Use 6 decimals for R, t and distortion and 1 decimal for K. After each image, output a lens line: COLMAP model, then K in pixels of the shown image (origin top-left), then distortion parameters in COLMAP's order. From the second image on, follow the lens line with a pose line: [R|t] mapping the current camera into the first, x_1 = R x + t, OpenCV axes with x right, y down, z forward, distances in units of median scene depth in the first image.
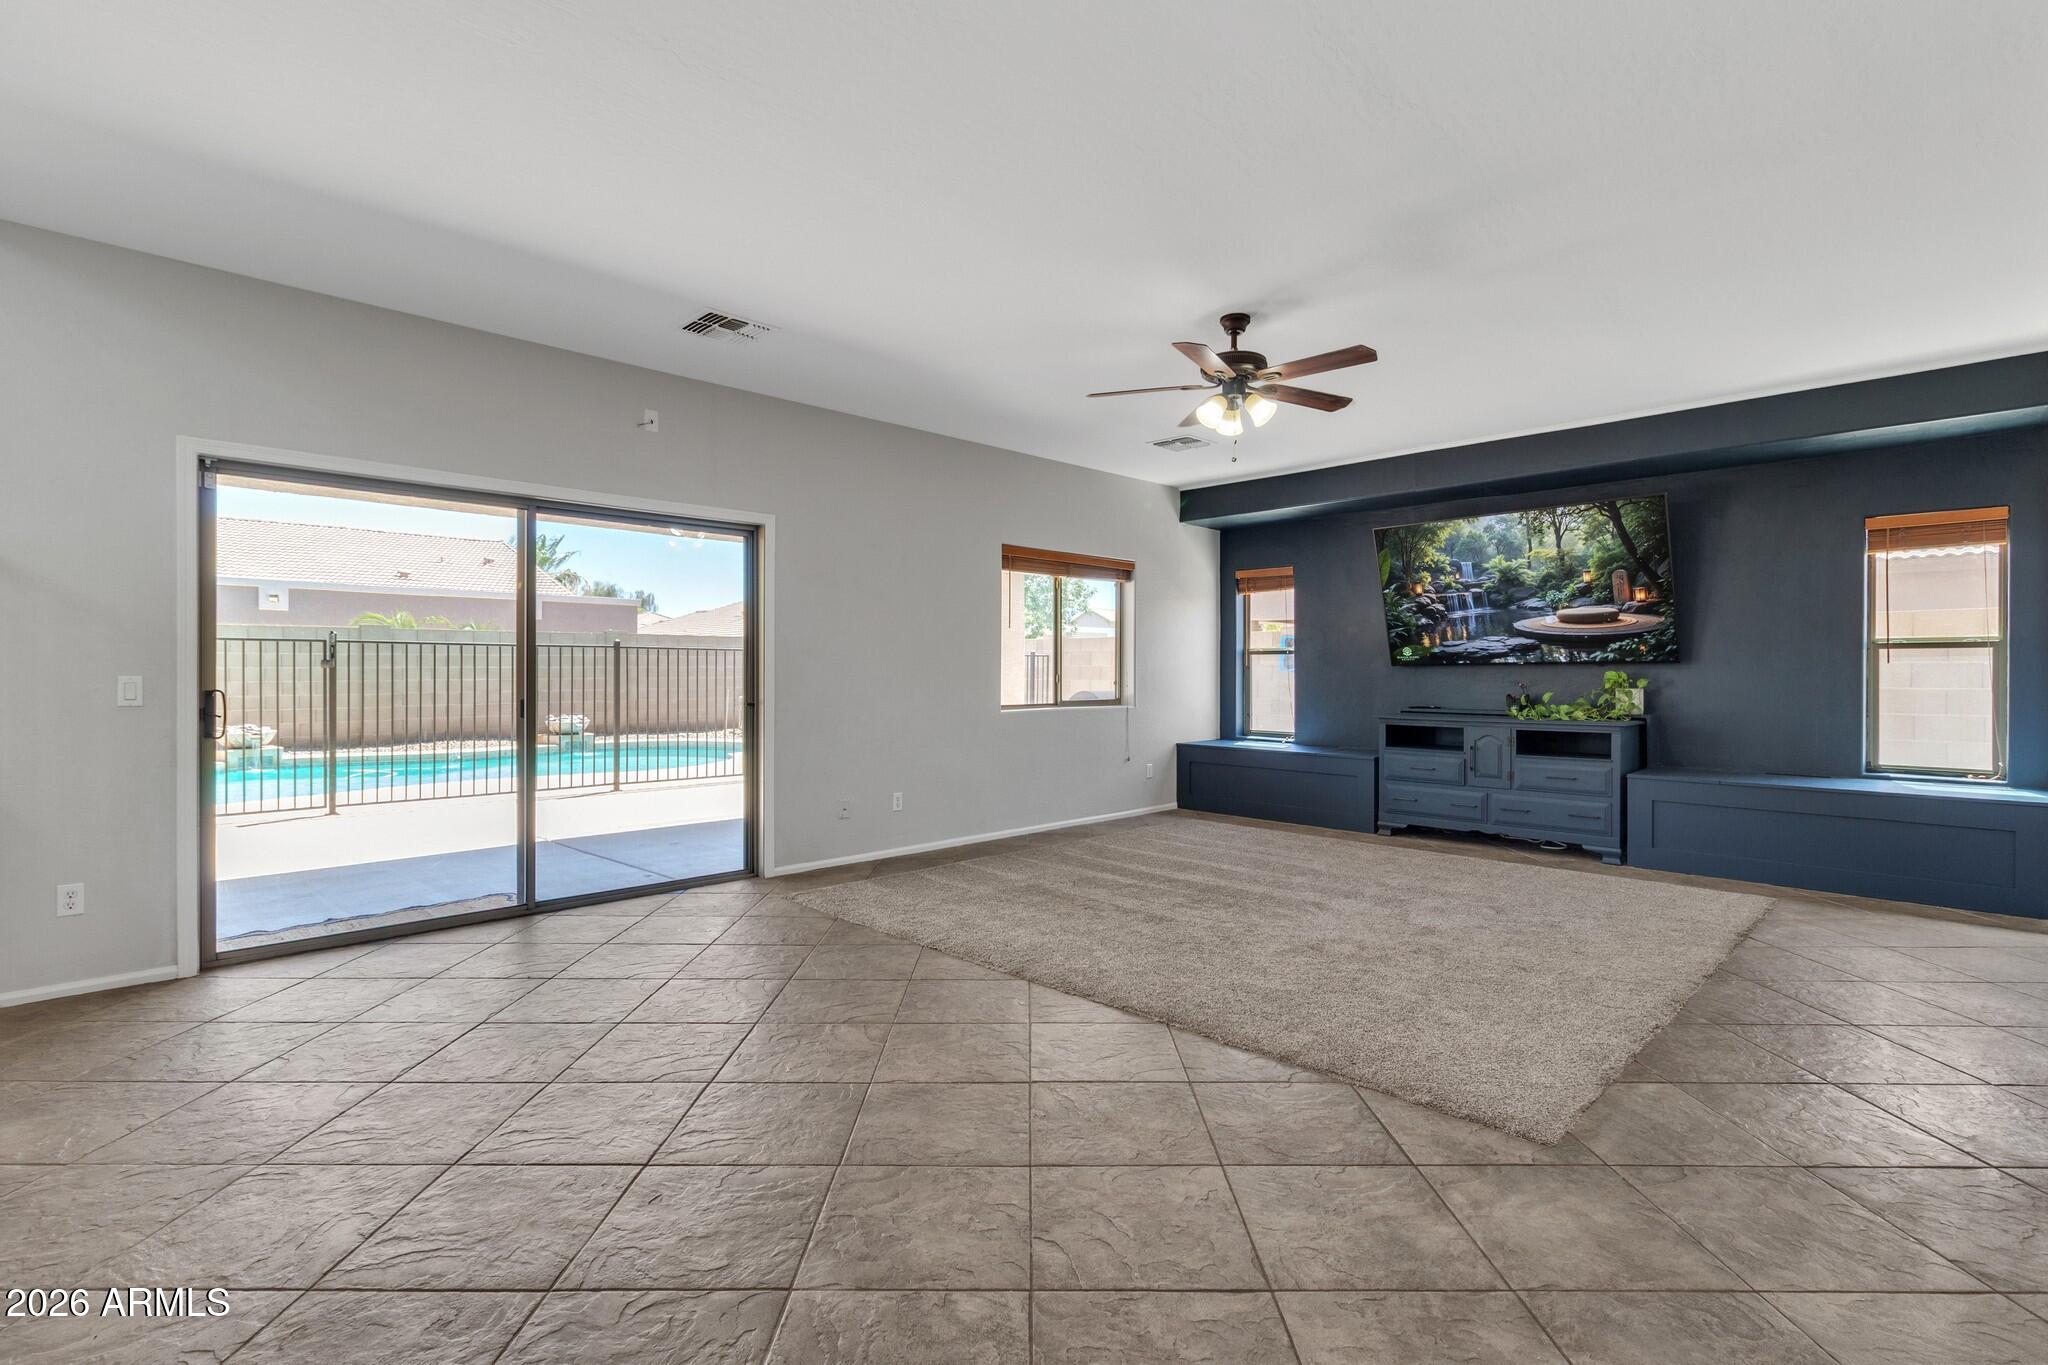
lens RADIAL K [[951.4, 0, 1028.6], [0, 951.4, 675.2], [0, 0, 1]] dist [0.005461, -0.000354]
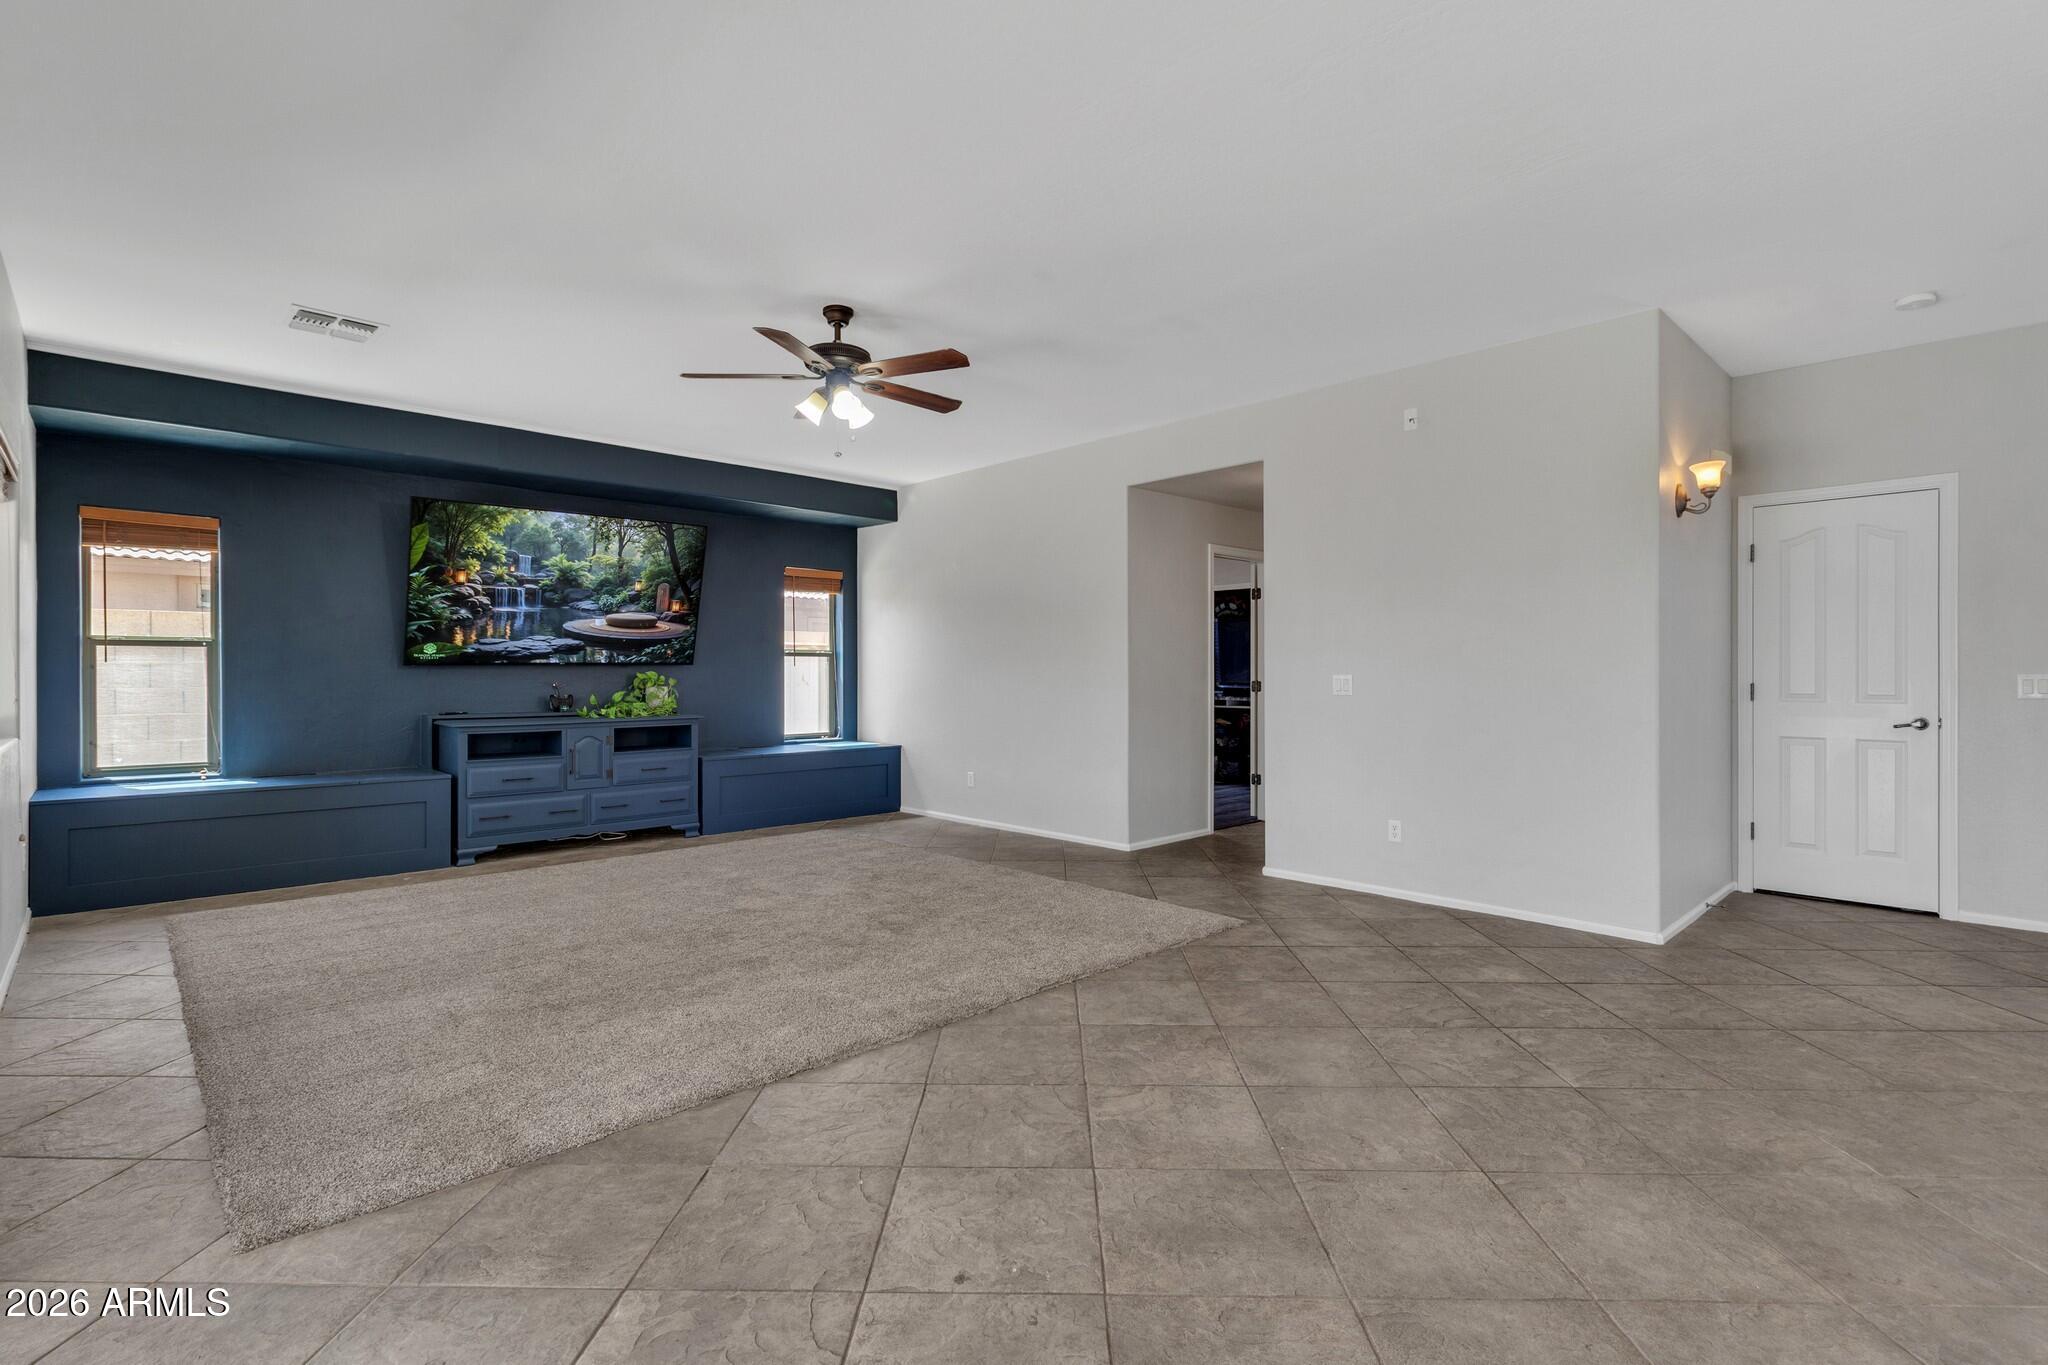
lens RADIAL K [[951.4, 0, 1028.6], [0, 951.4, 675.2], [0, 0, 1]] dist [0.005461, -0.000354]
pose [[0.019764, -0.005410, 0.999790, -0.479982], [0.004283, 0.999977, 0.005327, -0.003731], [-0.999795, 0.004177, 0.019787, 0.496863]]
